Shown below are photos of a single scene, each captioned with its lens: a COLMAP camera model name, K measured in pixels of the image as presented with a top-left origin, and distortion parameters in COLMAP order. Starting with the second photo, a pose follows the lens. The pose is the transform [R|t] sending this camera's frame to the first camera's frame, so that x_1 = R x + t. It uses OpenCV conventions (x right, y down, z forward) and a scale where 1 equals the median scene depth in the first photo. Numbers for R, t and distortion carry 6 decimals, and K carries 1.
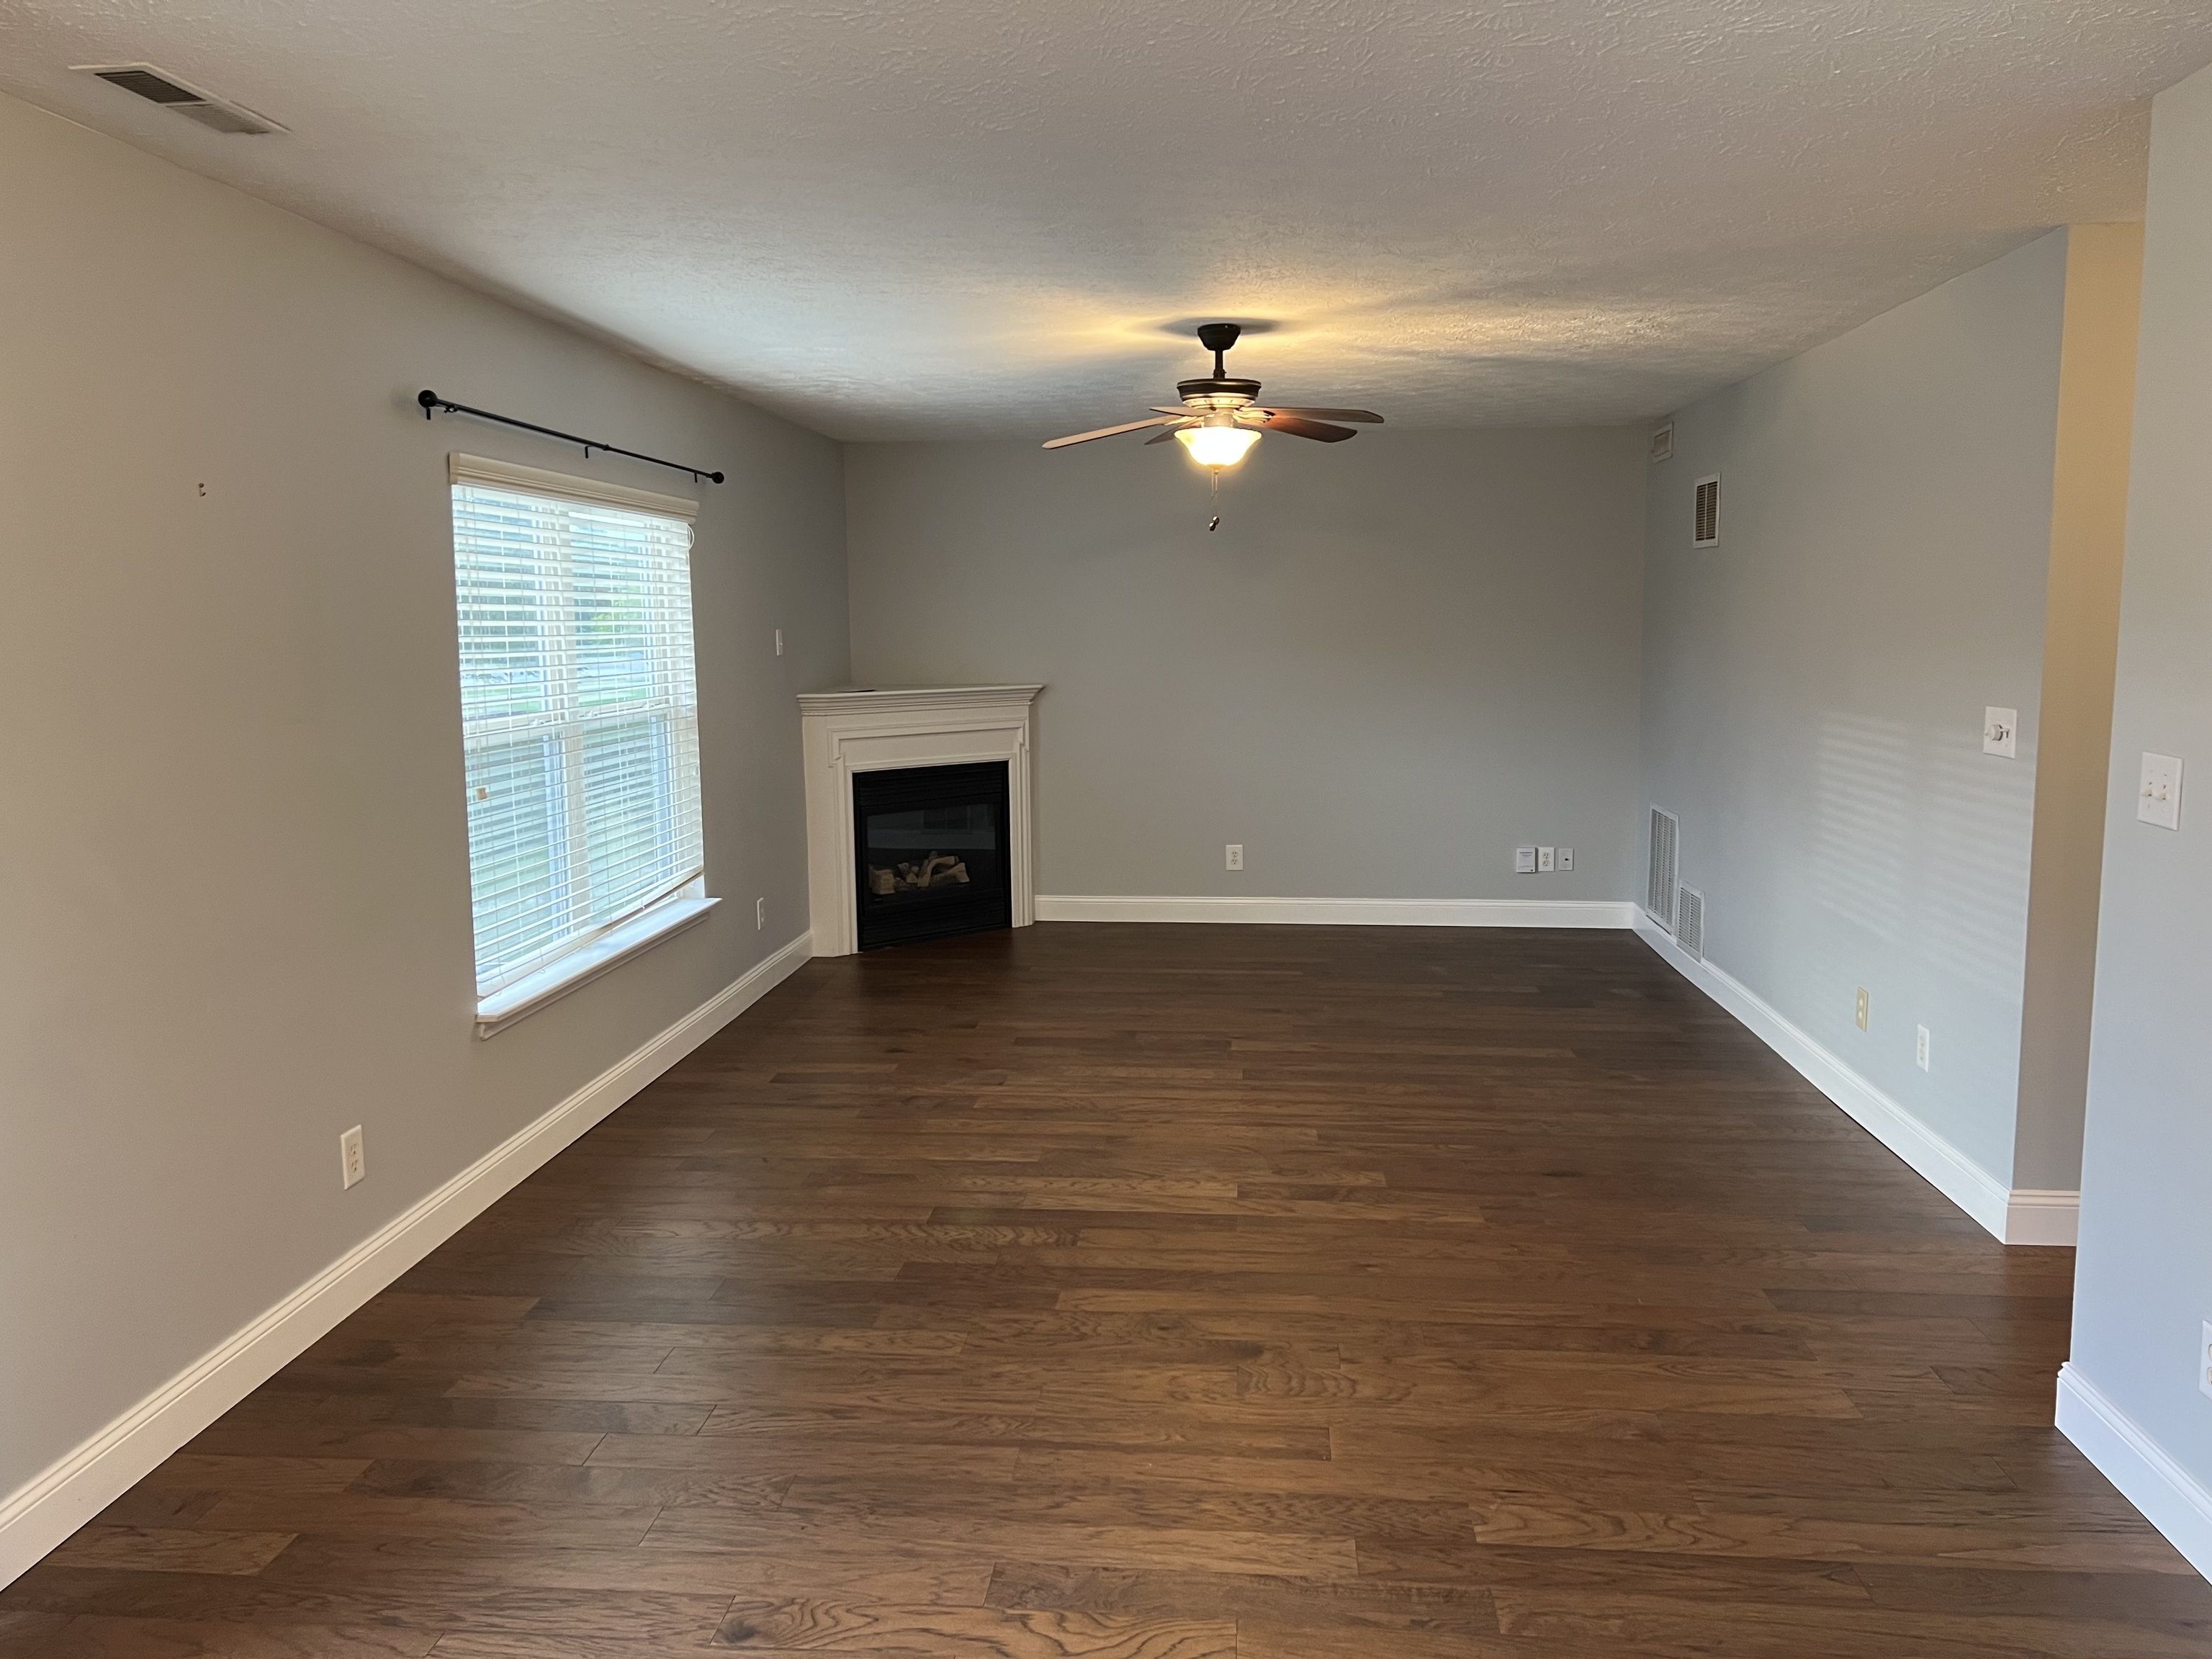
lens RADIAL K [[1789.1, 0, 1105.2], [0, 1789.1, 761.0], [0, 0, 1]] dist [0.336661, -0.000320]
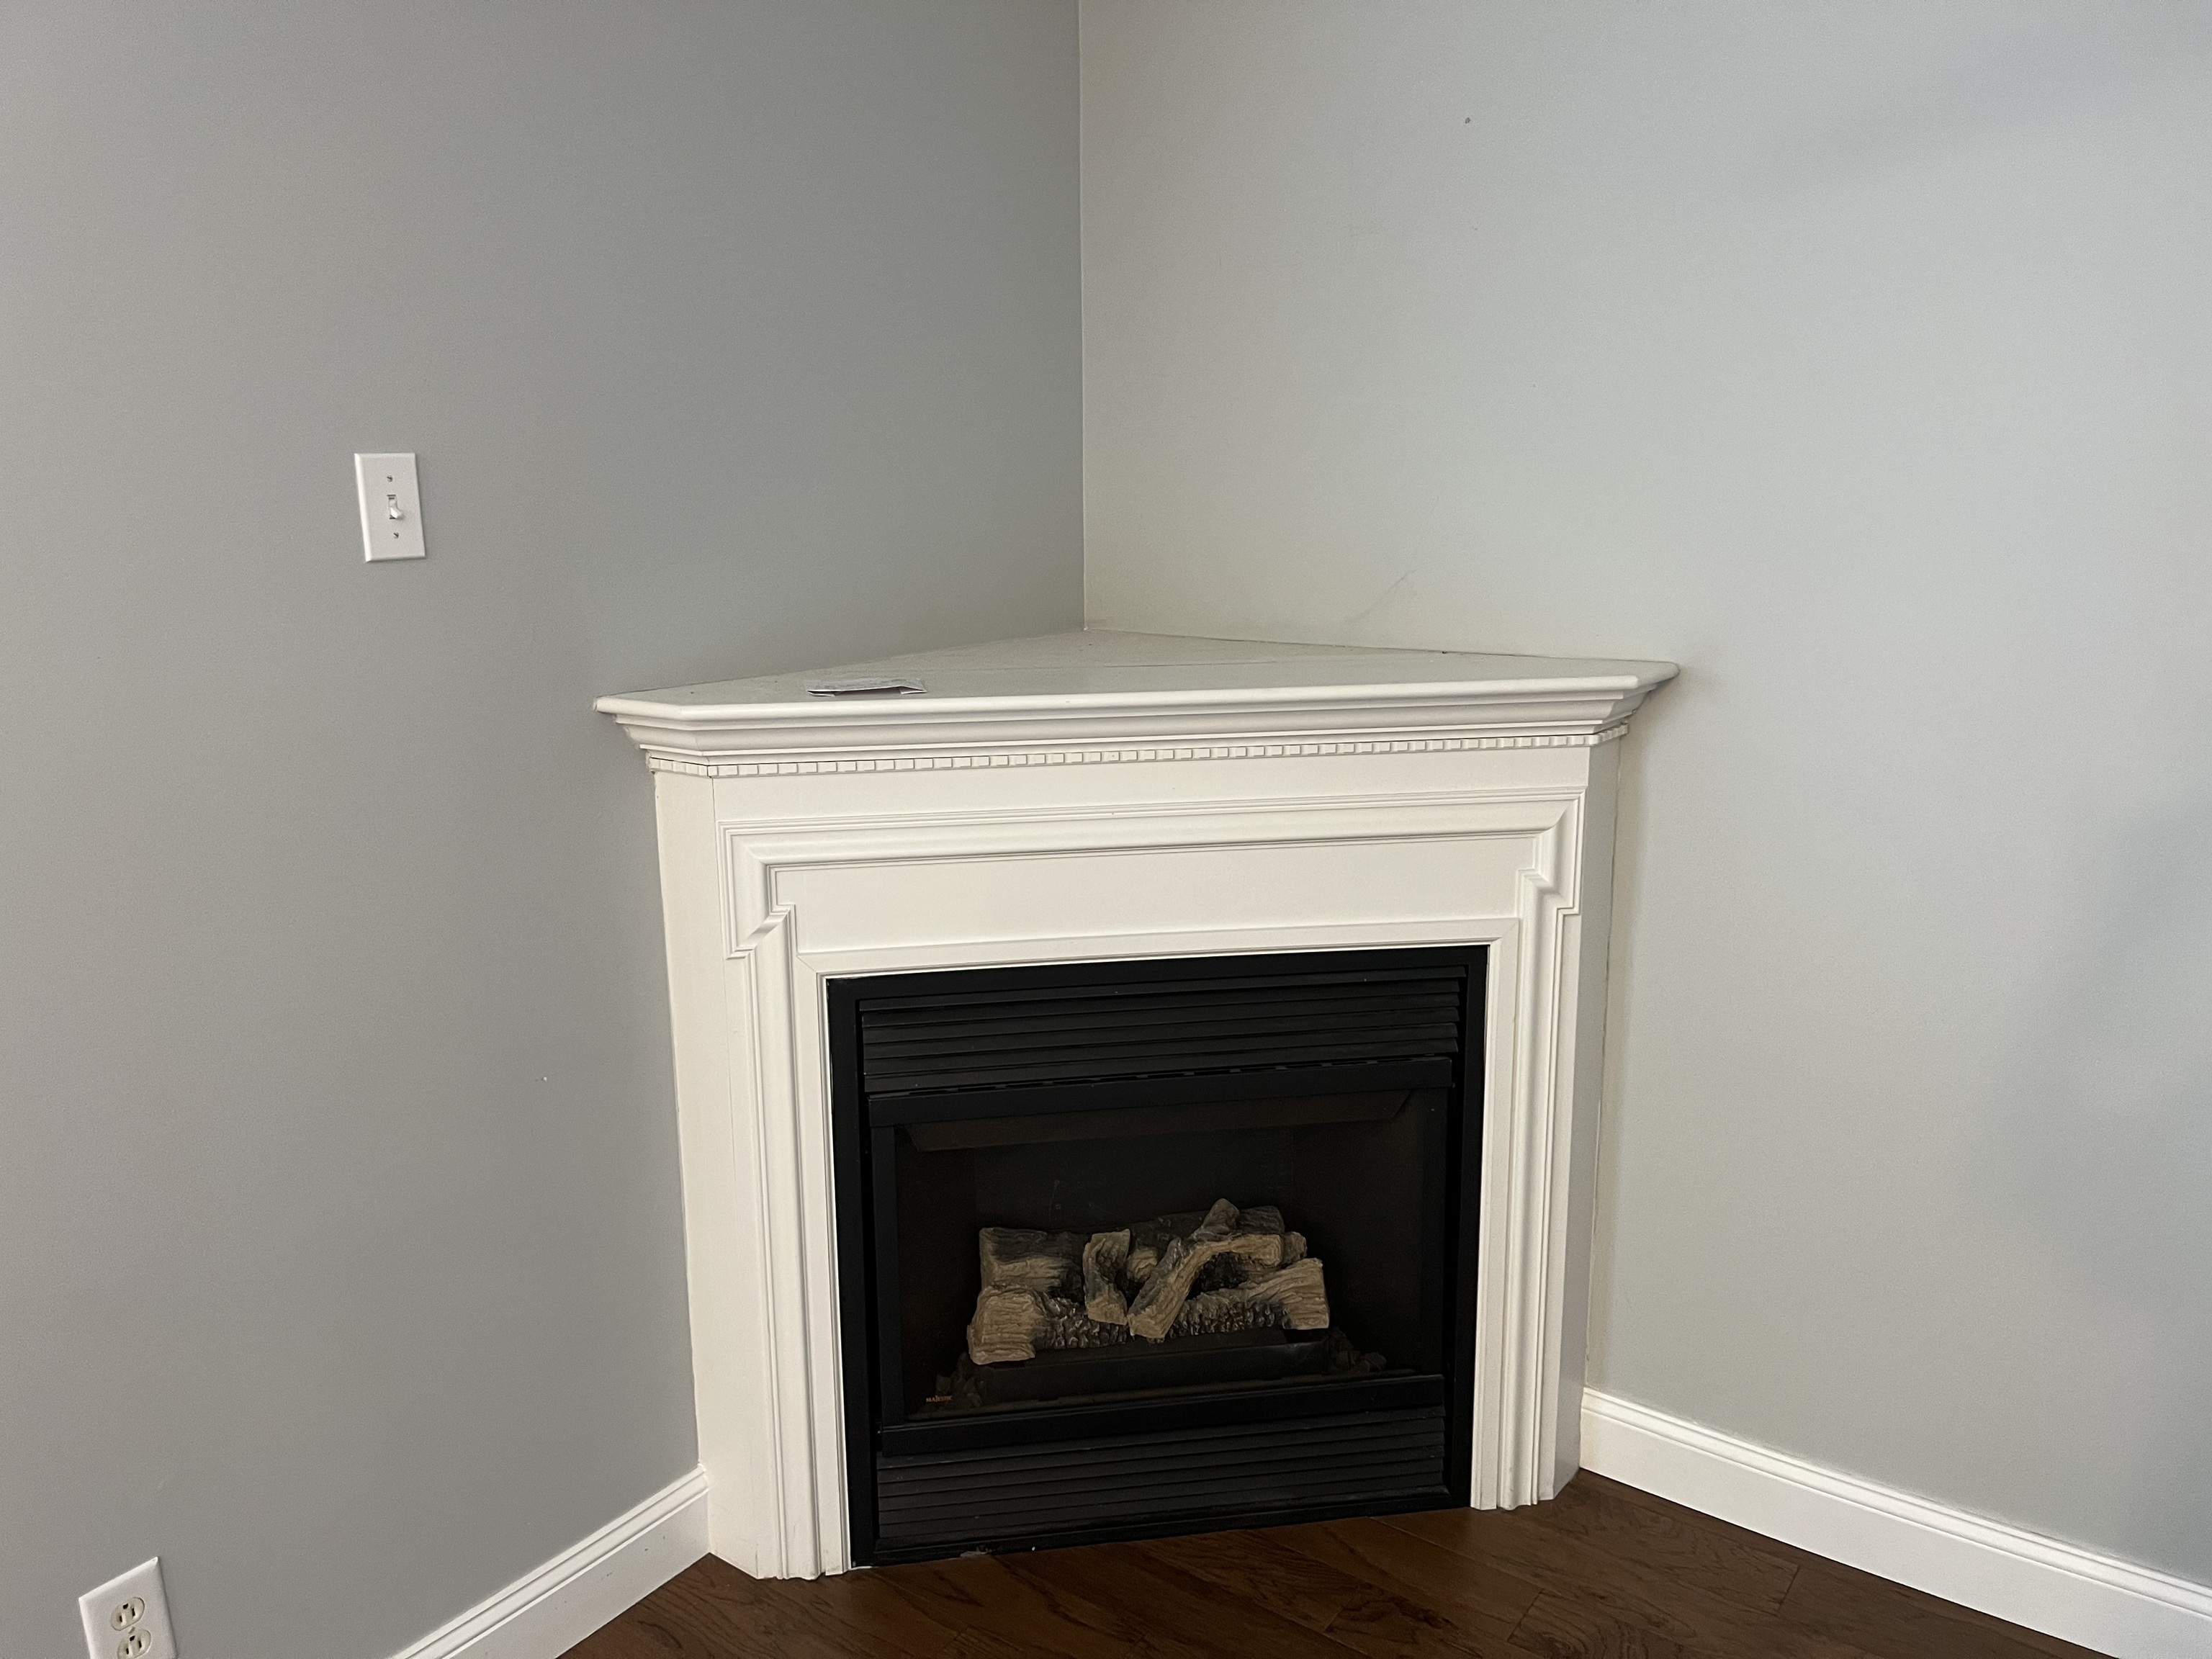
lens RADIAL K [[1628.9, 0, 1106.0], [0, 1628.9, 829.5], [0, 0, 1]] dist [0.044034, -0.001338]
pose [[0.853144, 0.107930, -0.510389, 0.023510], [-0.042468, 0.989486, 0.138255, -0.053357], [0.519944, -0.096276, 0.848757, 0.807430]]
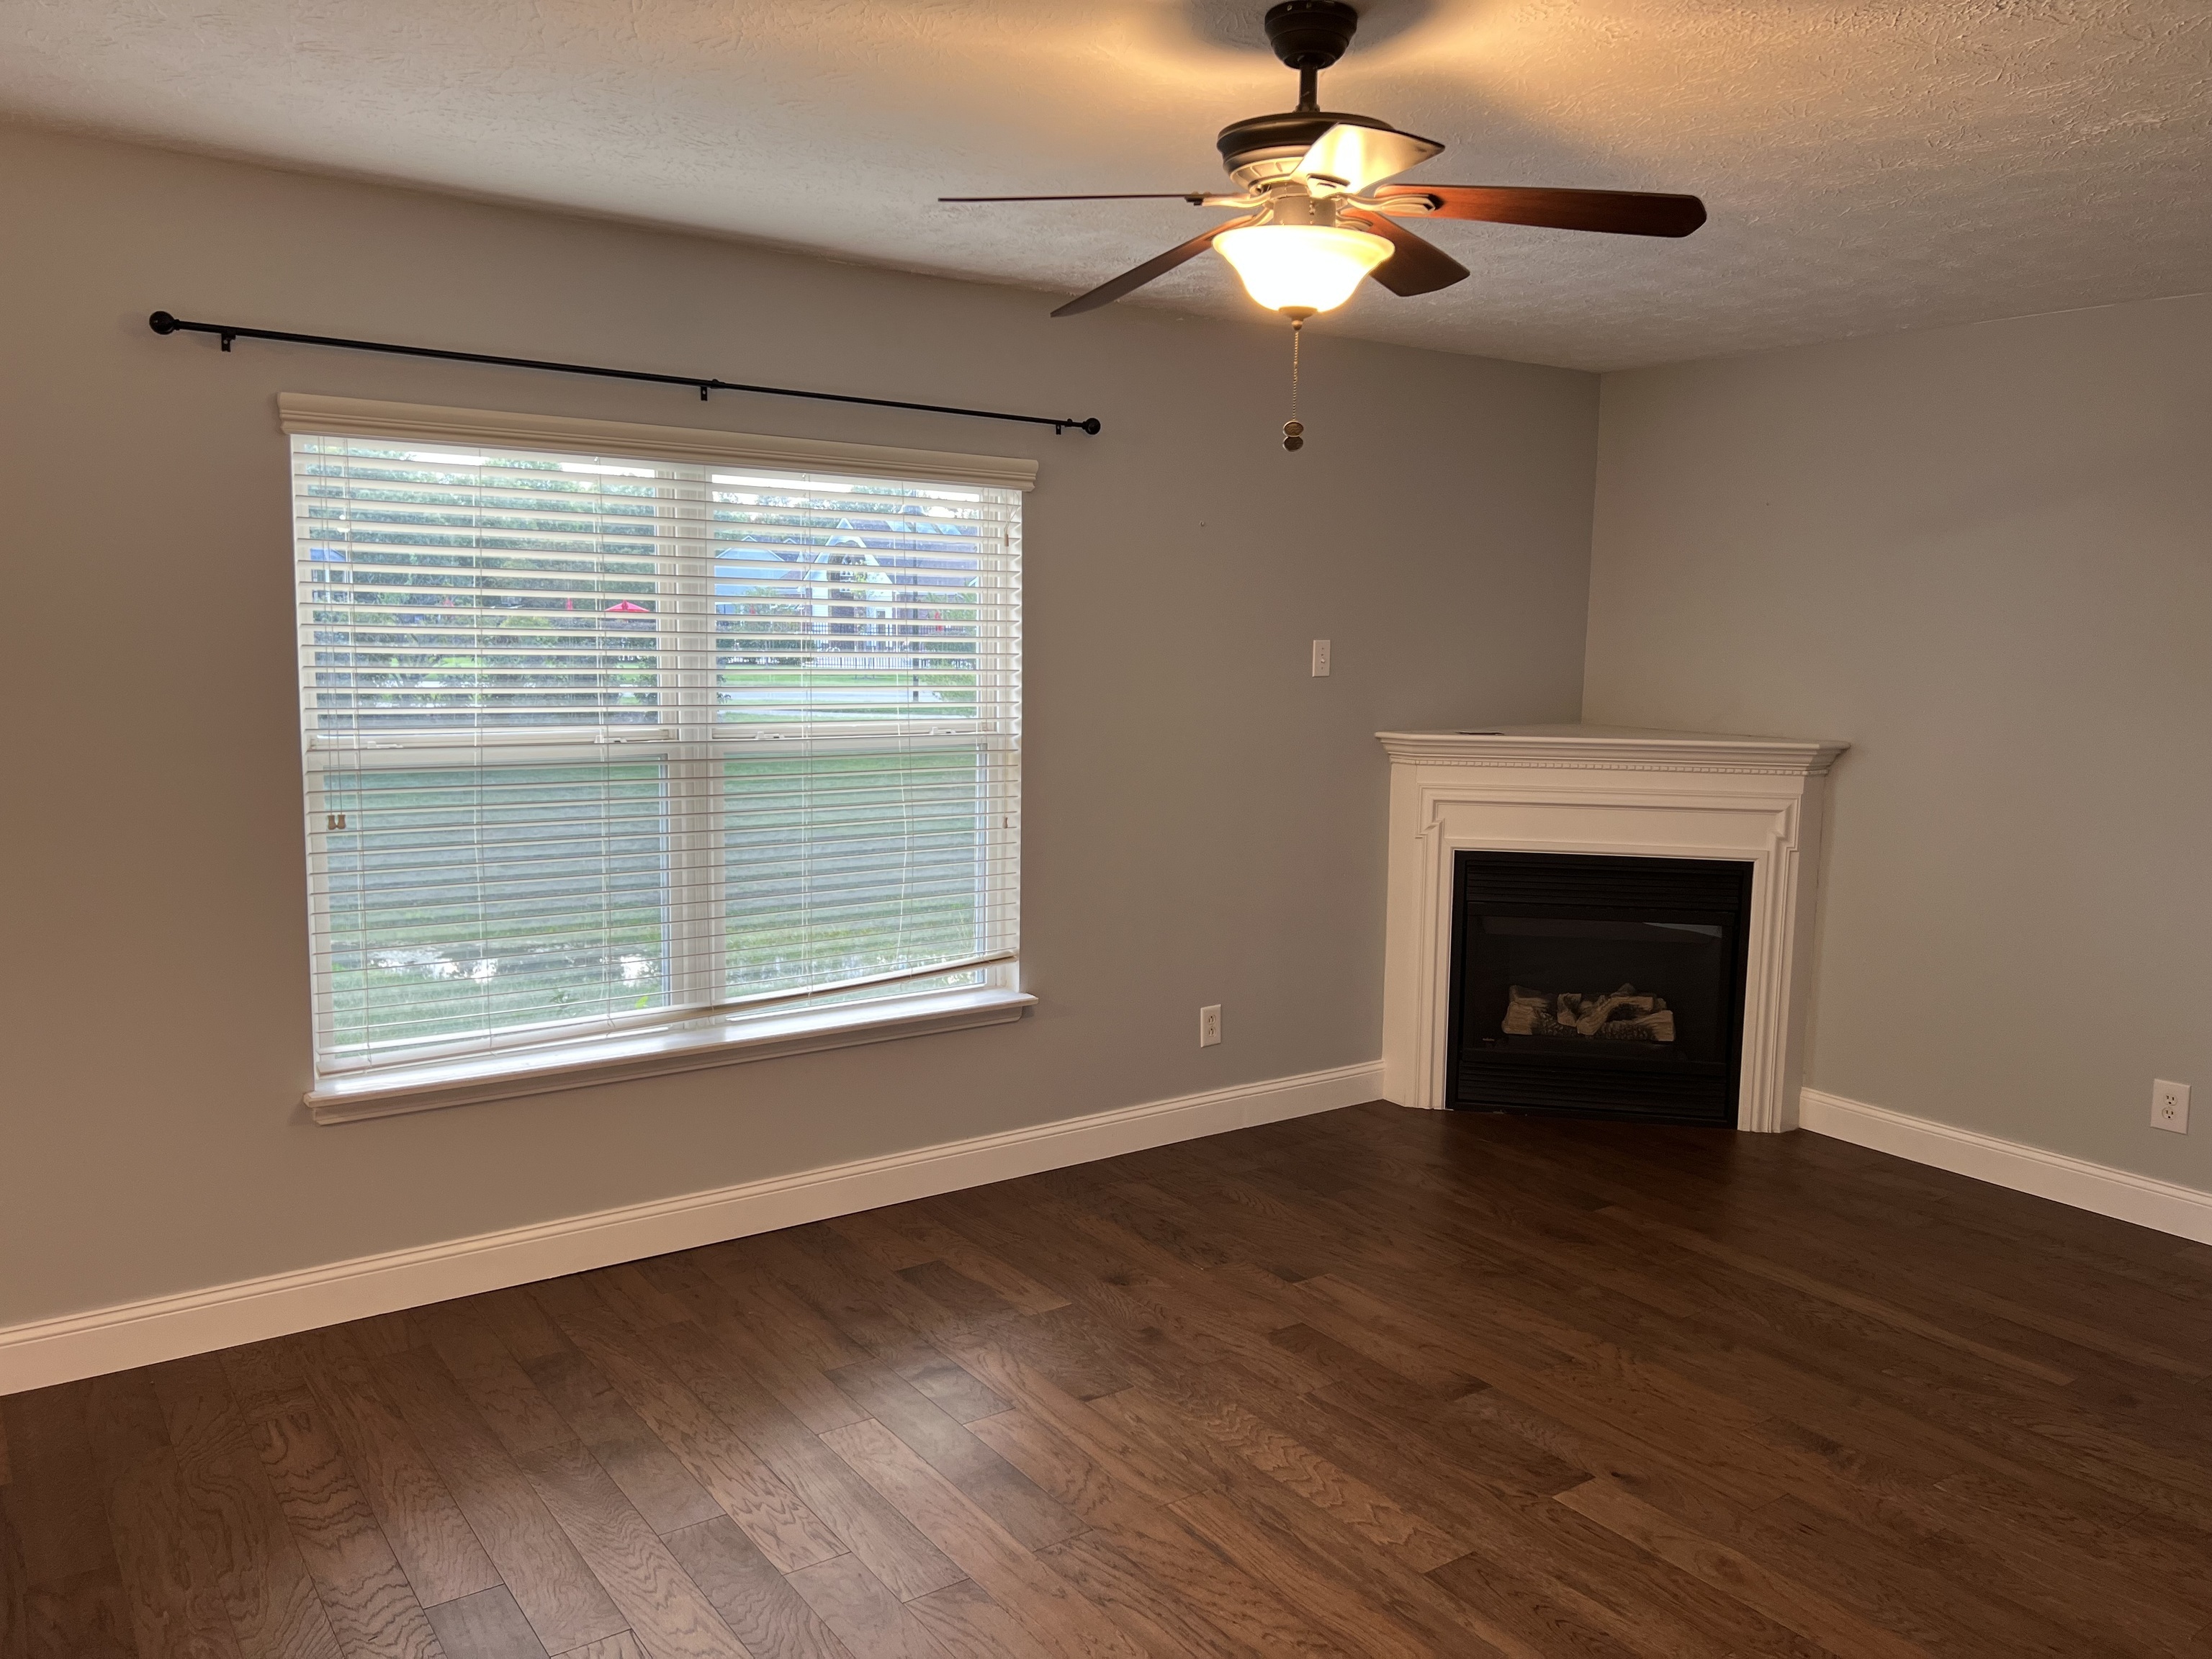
lens RADIAL K [[1686.9, 0, 1113.1], [0, 1686.9, 820.8], [0, 0, 1]] dist [0.042626, -0.000840]
pose [[0.634671, 0.113041, -0.764470, 0.268338], [-0.087533, 0.993393, 0.074220, -0.041115], [0.767809, 0.019811, 0.640373, 0.484850]]
